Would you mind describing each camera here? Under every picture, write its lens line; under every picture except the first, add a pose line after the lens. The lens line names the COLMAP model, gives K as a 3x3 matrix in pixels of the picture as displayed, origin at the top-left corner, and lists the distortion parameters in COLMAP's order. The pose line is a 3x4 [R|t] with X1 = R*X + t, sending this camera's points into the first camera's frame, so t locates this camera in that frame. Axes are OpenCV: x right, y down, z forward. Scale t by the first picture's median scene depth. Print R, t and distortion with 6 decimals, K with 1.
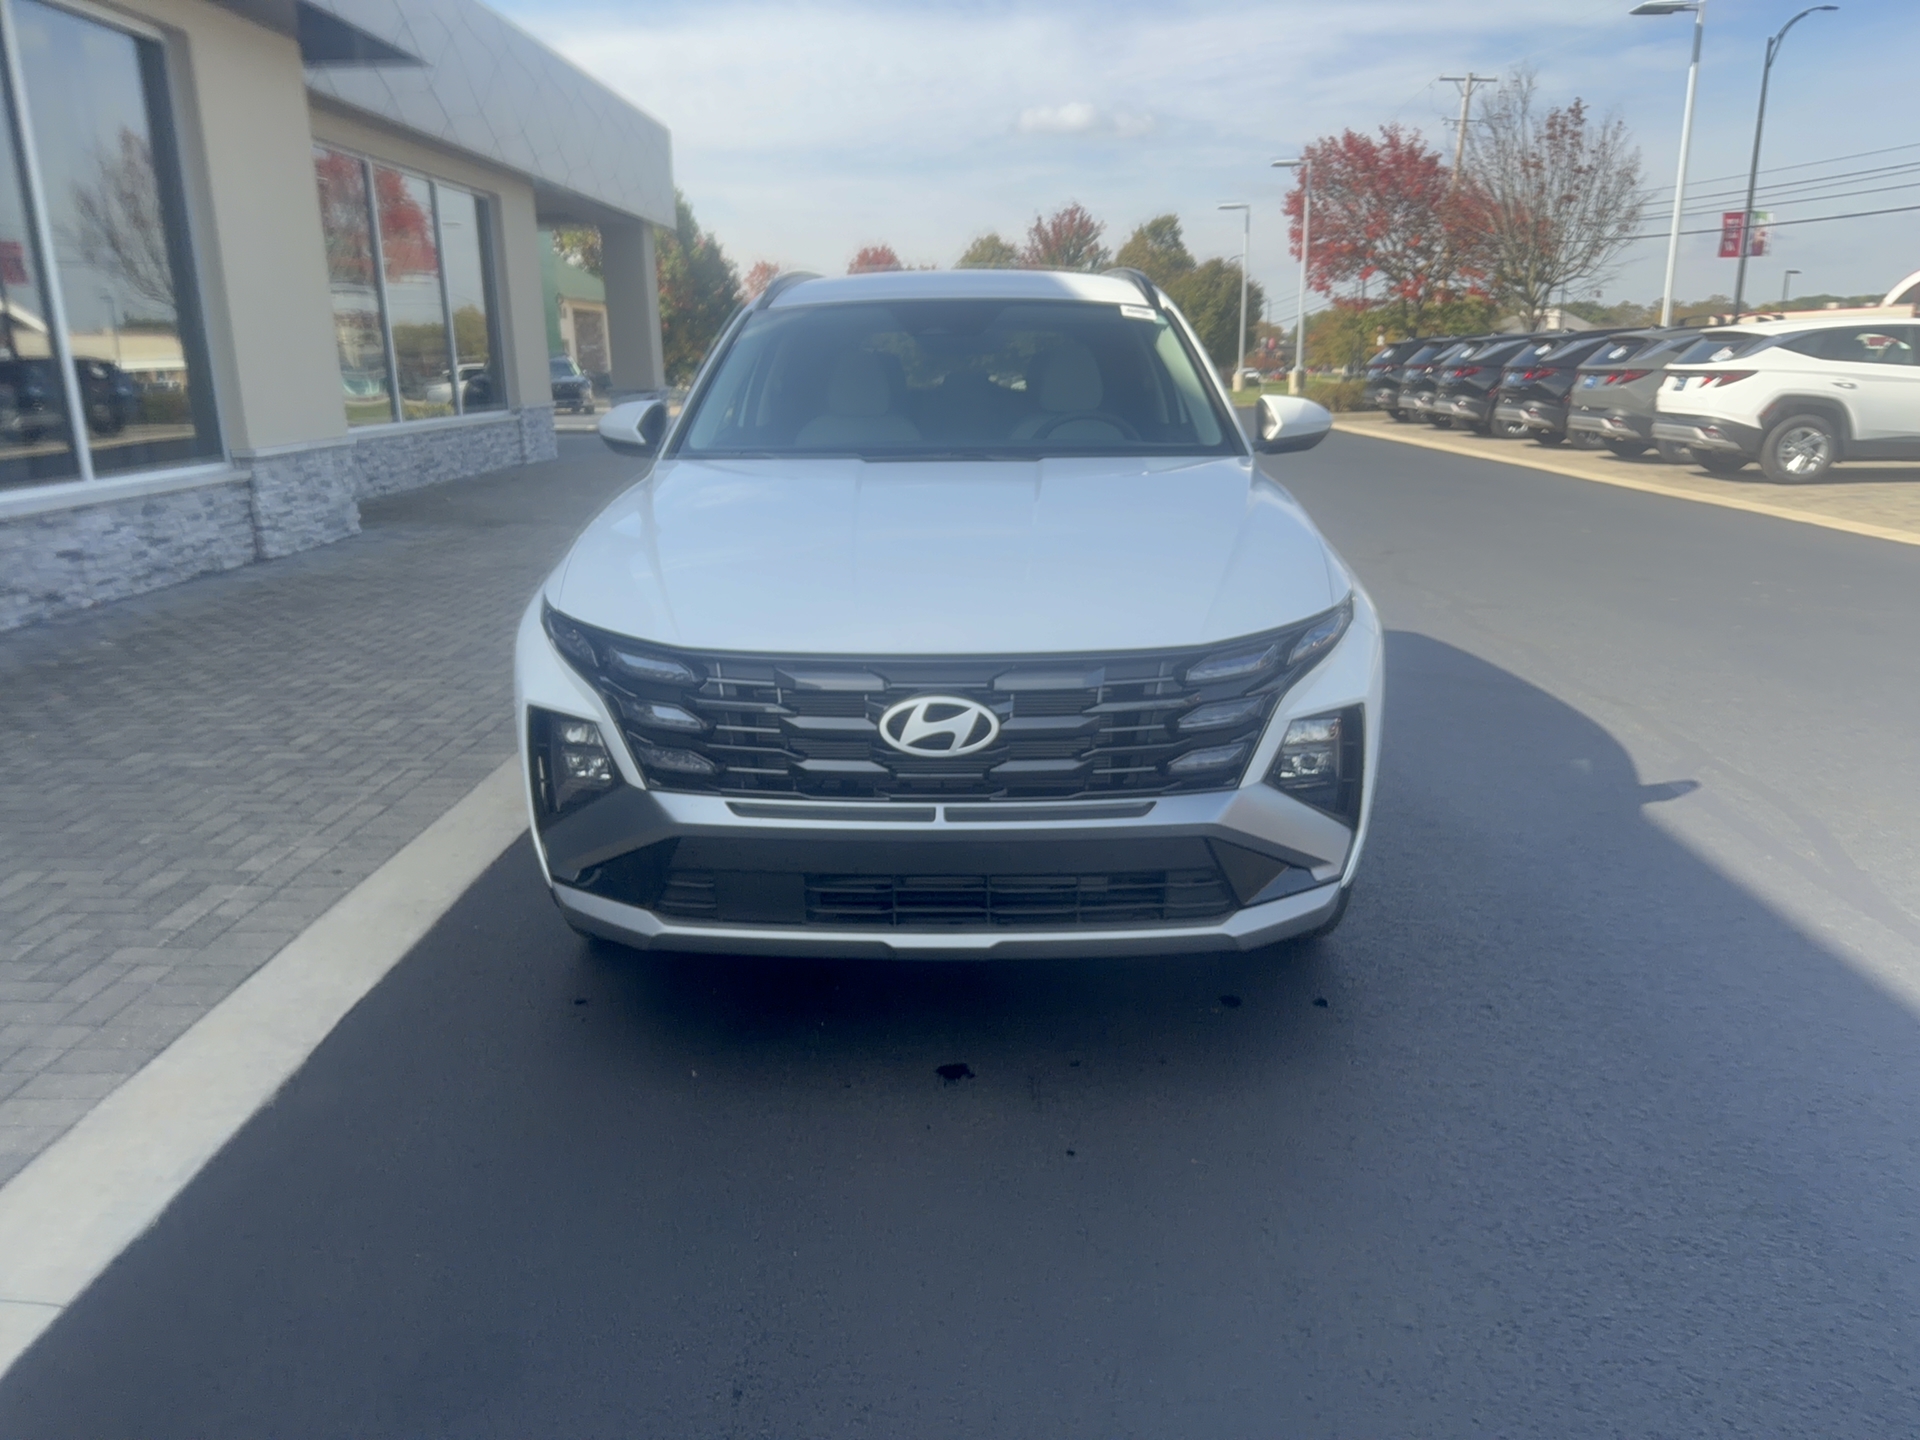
lens RADIAL K [[1366.6, 0, 947.8], [0, 1366.6, 734.8], [0, 0, 1]] dist [0.040654, -0.058362]
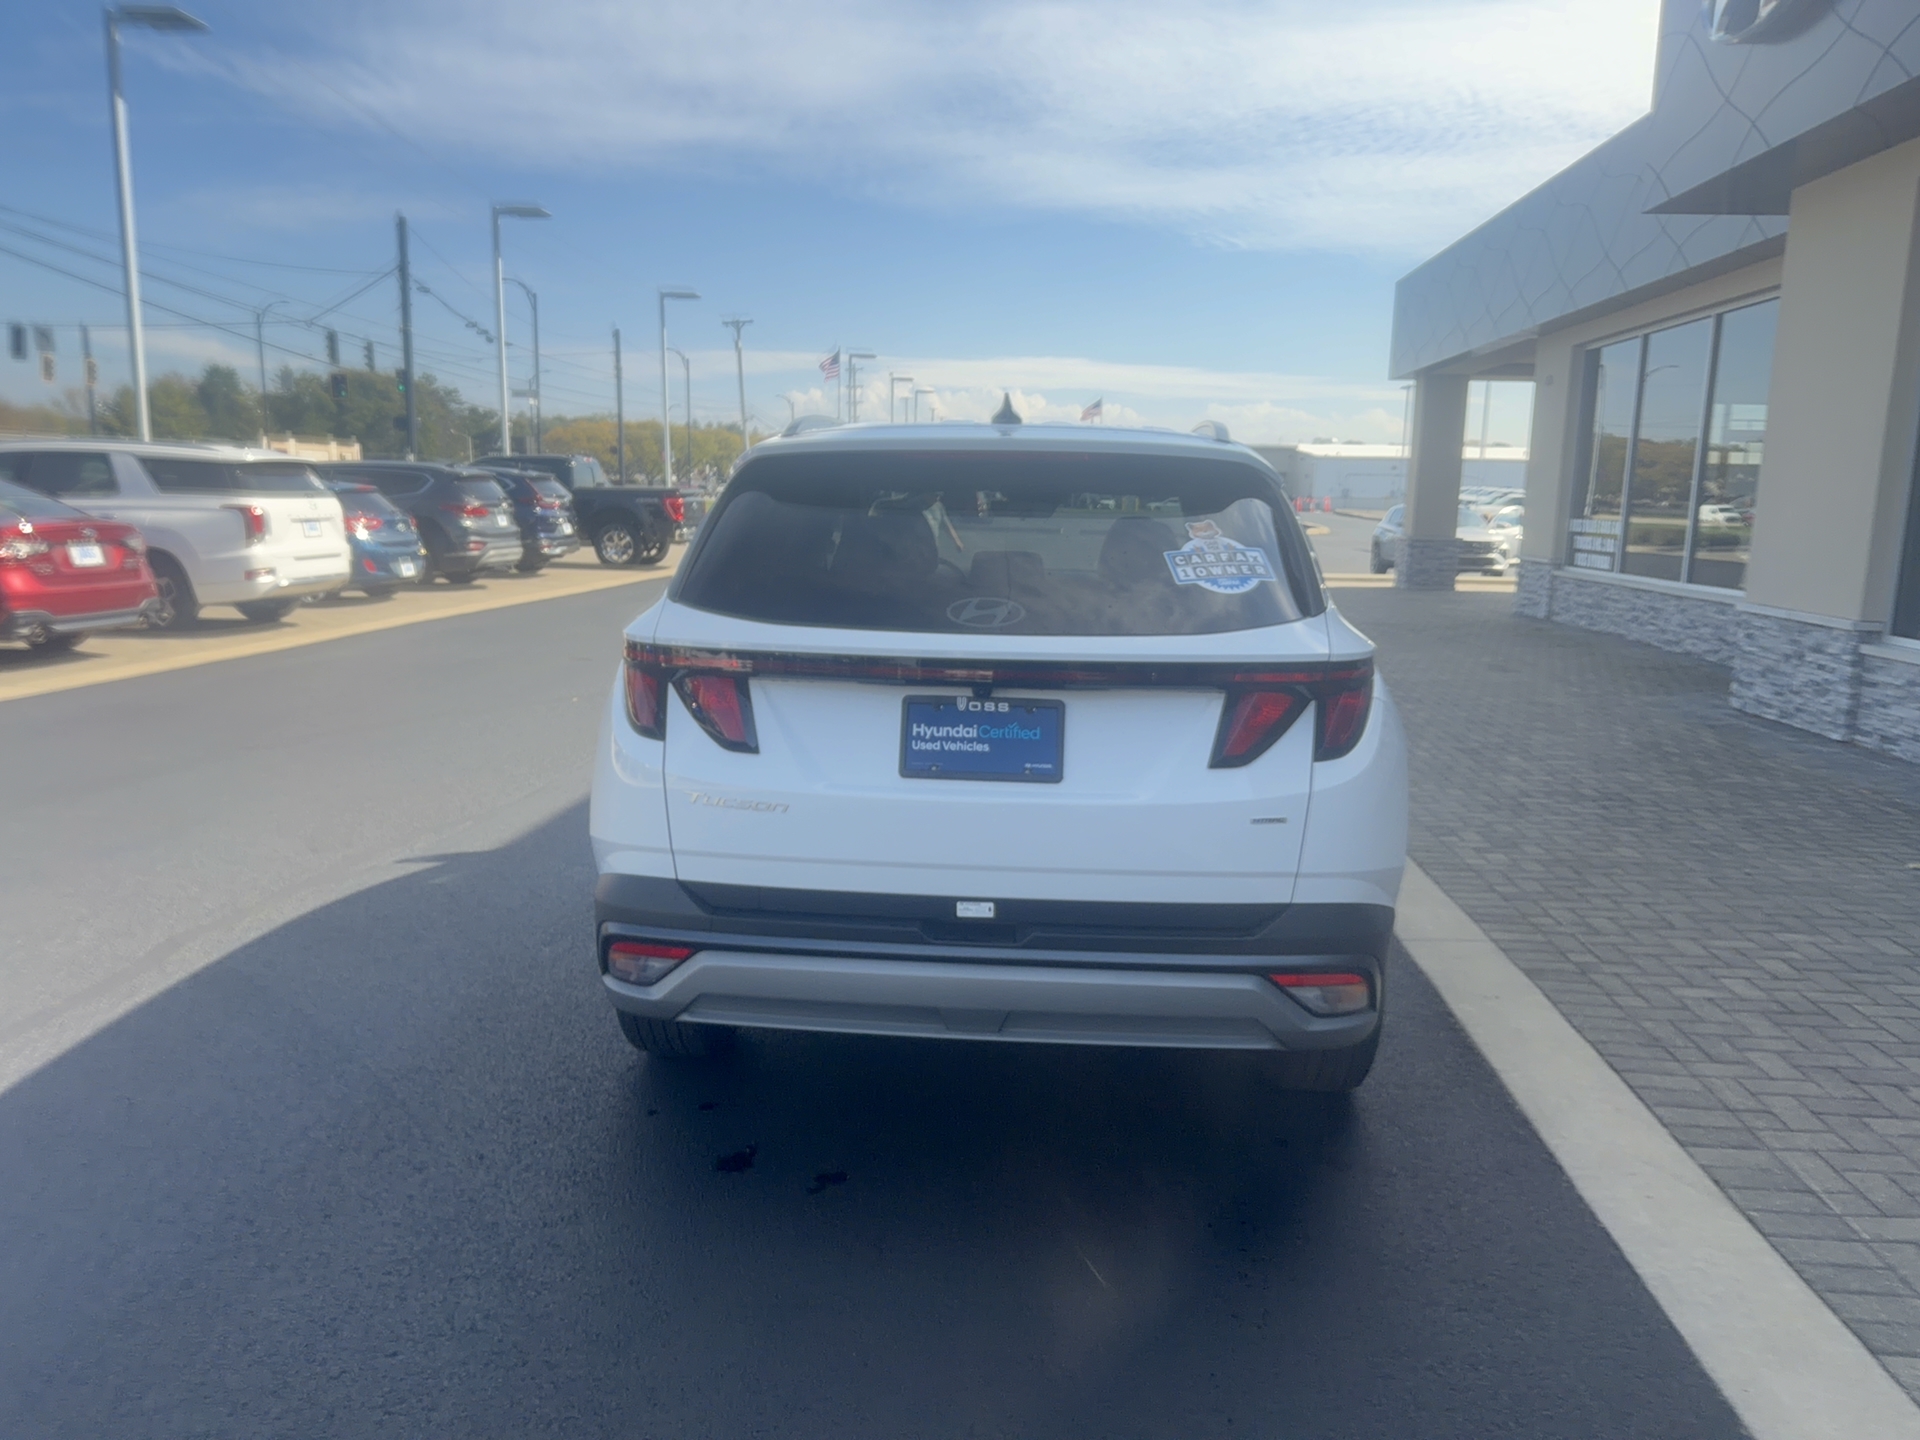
lens RADIAL K [[1366.6, 0, 959.6], [0, 1366.6, 731.1], [0, 0, 1]] dist [0.040654, -0.058362]
pose [[-0.998830, -0.019441, 0.044270, 0.007967], [0.001387, 0.903707, 0.428150, -0.565666], [-0.048331, 0.427710, -0.902623, 1.973882]]
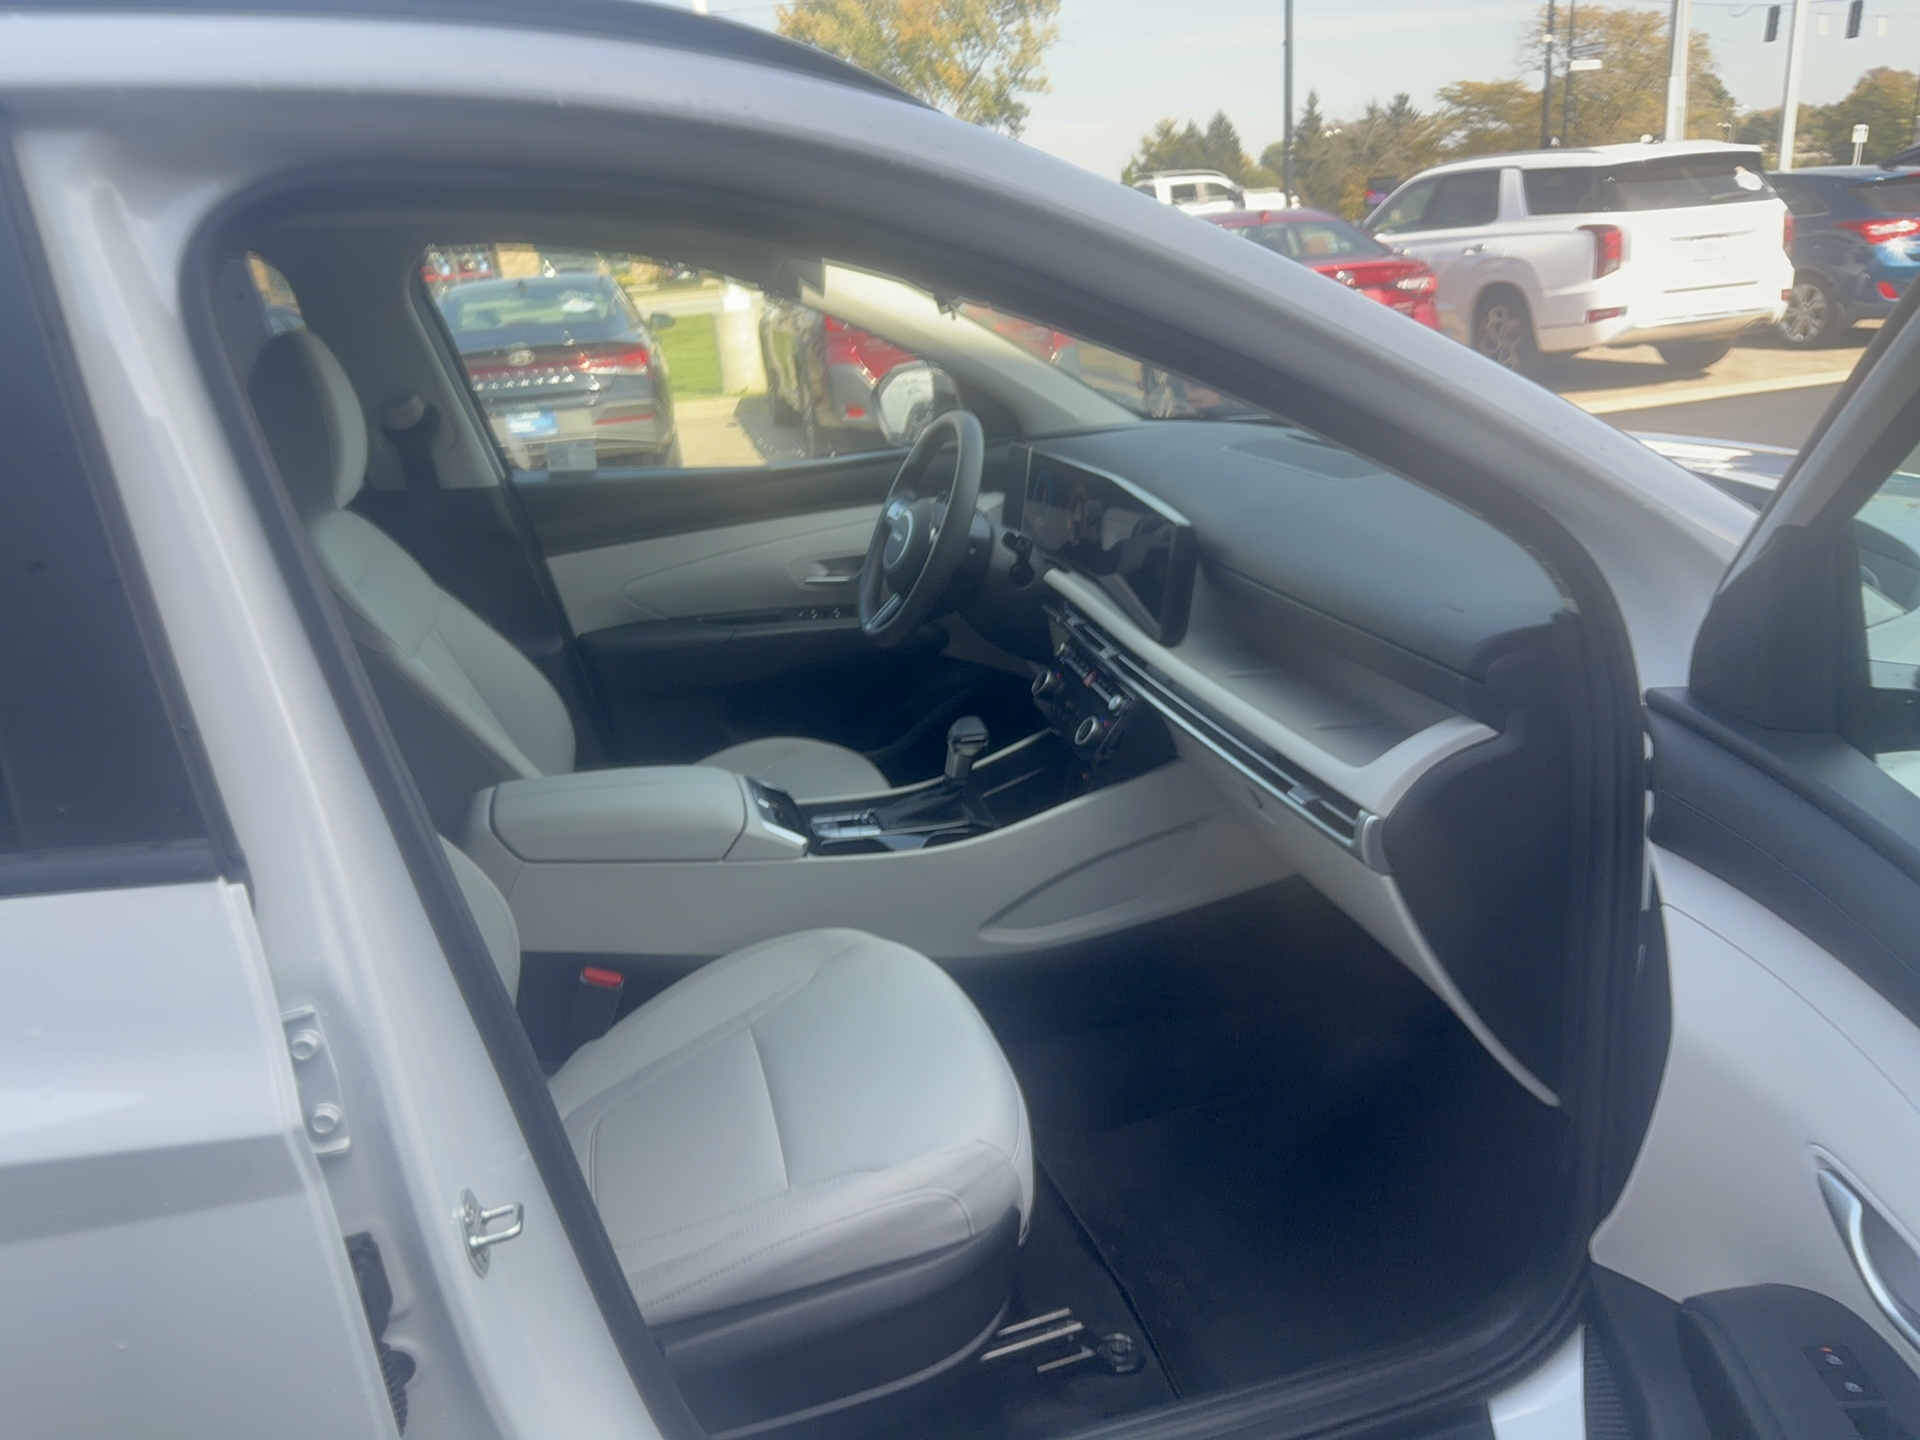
lens RADIAL K [[1366.6, 0, 965.4], [0, 1366.6, 728.6], [0, 0, 1]] dist [0.040654, -0.058362]
pose [[-0.292560, -0.290660, 0.911002, -0.337819], [0.330462, 0.863257, 0.381552, -0.280969], [-0.897331, 0.412678, -0.156503, 0.971010]]
